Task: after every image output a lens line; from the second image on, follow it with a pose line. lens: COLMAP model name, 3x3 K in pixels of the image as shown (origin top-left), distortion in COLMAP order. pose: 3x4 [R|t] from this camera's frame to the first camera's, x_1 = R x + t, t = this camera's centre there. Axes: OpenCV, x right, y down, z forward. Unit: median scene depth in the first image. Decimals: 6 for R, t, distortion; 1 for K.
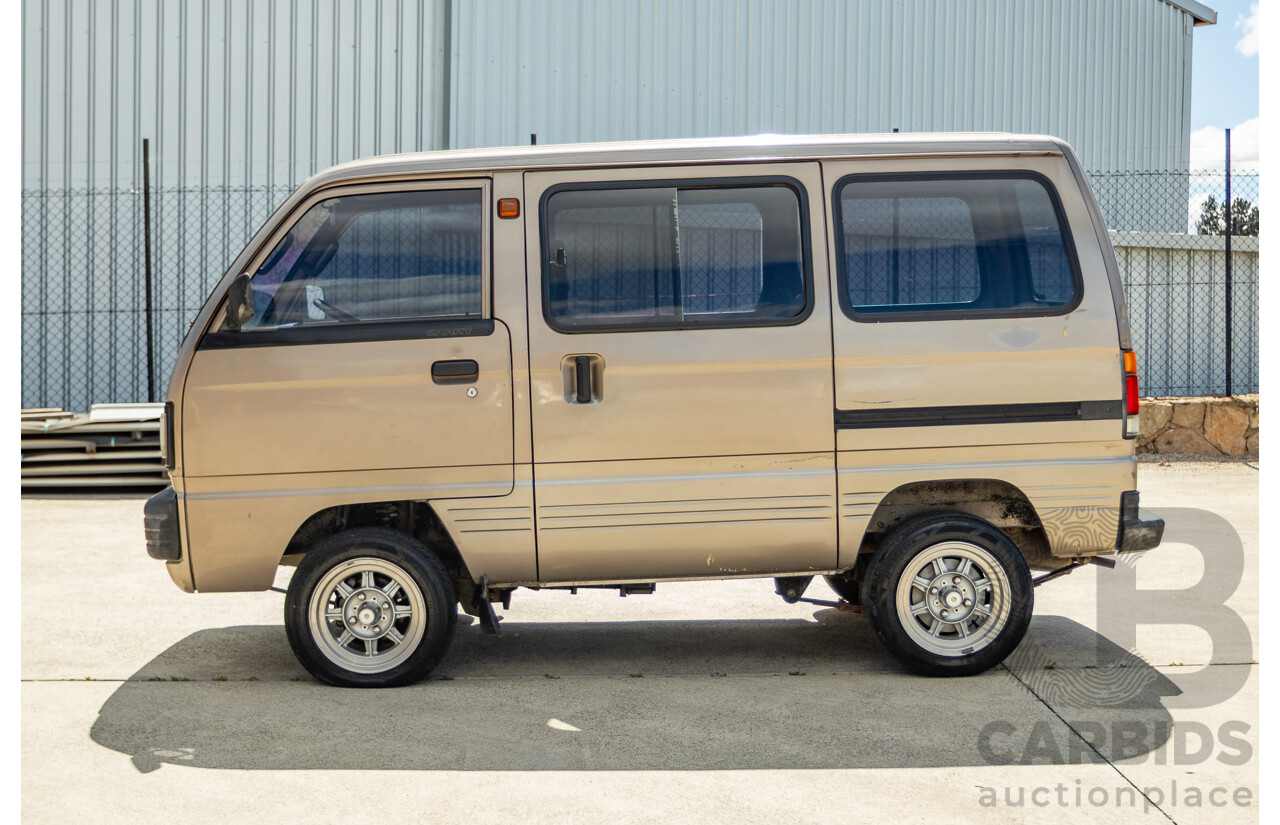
lens RADIAL K [[1792.4, 0, 638.2], [0, 1792.4, 393.7], [0, 0, 1]] dist [-0.038957, 0.000000]
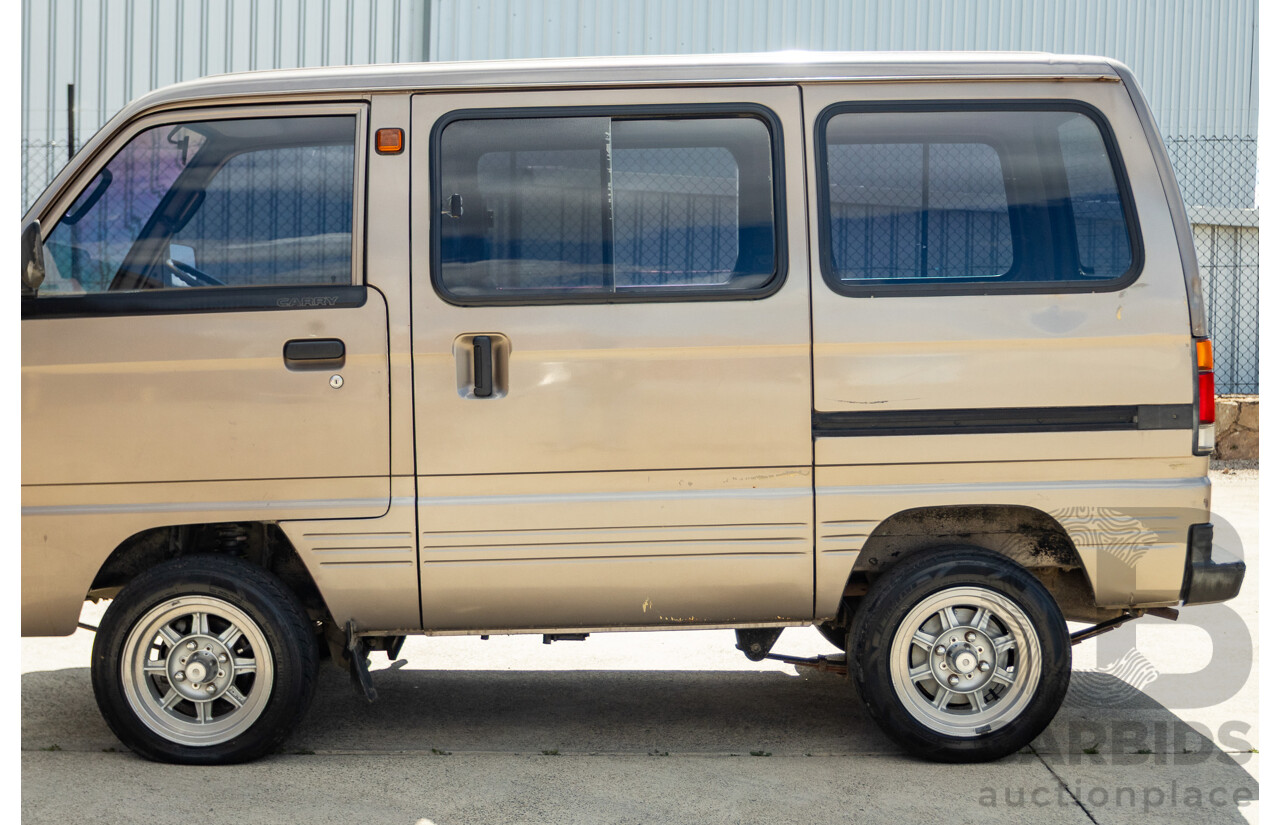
lens RADIAL K [[1907.3, 0, 626.3], [0, 1907.3, 403.7], [0, 0, 1]] dist [-0.026536, 0.000000]
pose [[0.999750, 0.014683, -0.016865, 0.043815], [-0.014472, 0.999816, 0.012577, -0.003206], [0.017047, -0.012329, 0.999779, 0.187824]]
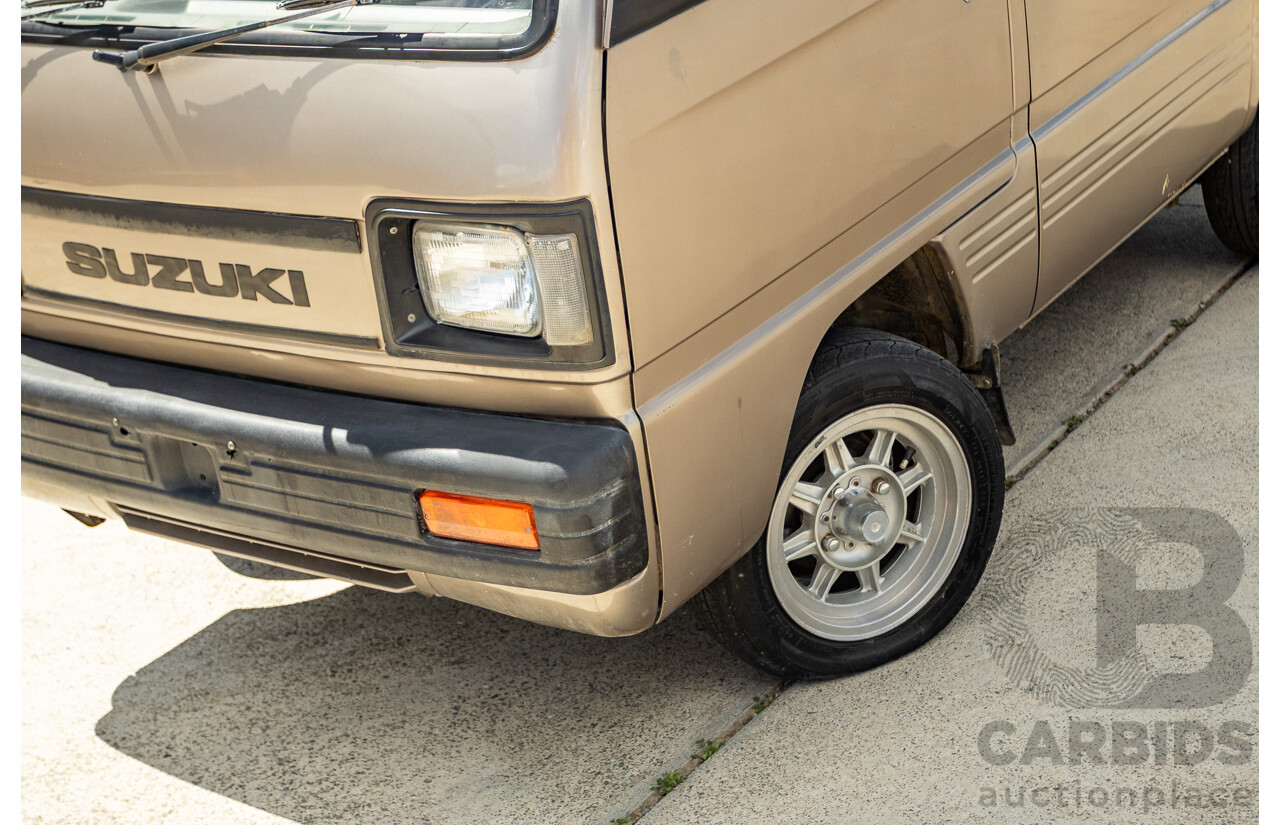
lens RADIAL K [[2179.0, 0, 634.2], [0, 2179.0, 414.3], [0, 0, 1]] dist [-0.022640, 0.000000]
pose [[0.612150, -0.363482, 0.702248, -0.581340], [0.164153, 0.927156, 0.336802, -0.104407], [-0.773515, -0.090897, 0.627226, 0.687688]]
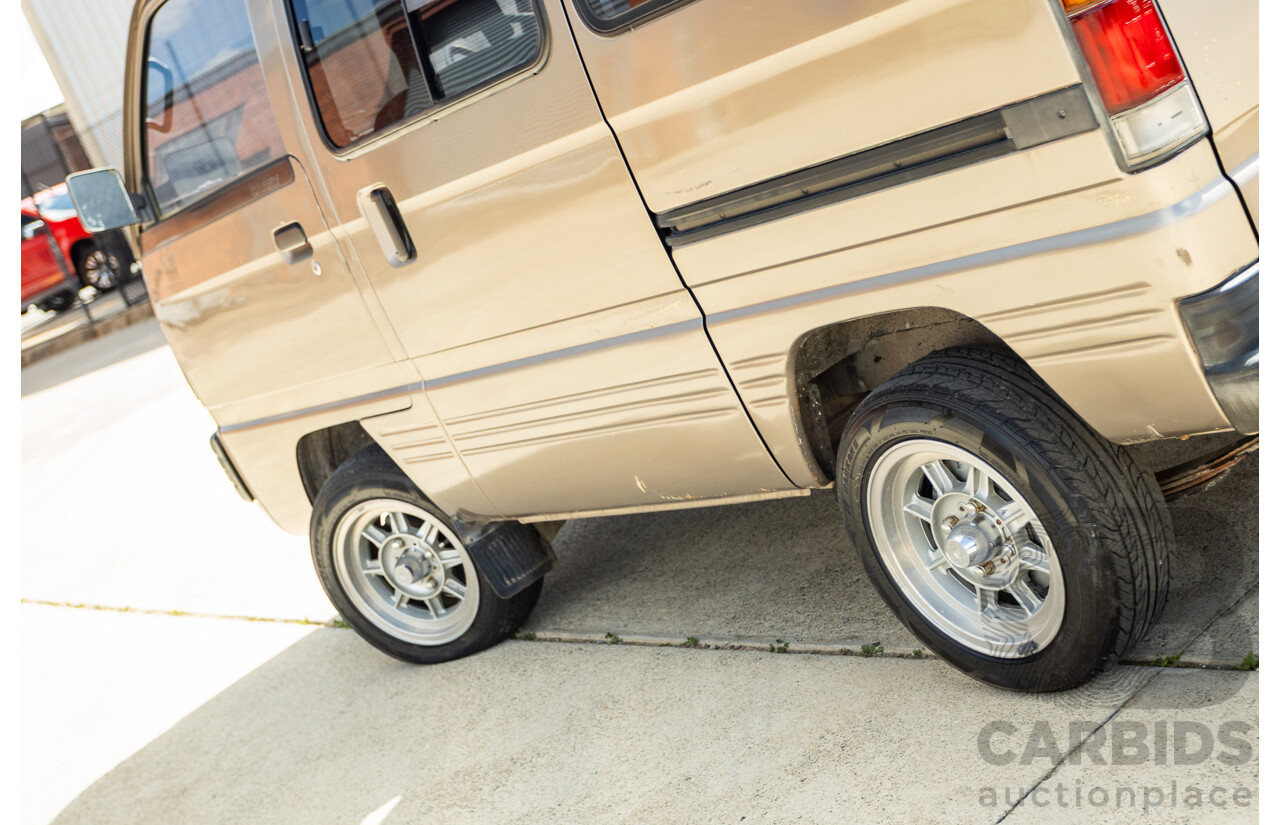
lens RADIAL K [[2053.4, 0, 634.1], [0, 2053.4, 412.4], [0, 0, 1]] dist [-0.026030, 0.000000]
pose [[0.534982, -0.048599, -0.843465, 0.578784], [0.372980, 0.909377, 0.184172, -0.047392], [0.758077, -0.413124, 0.504627, 0.682358]]
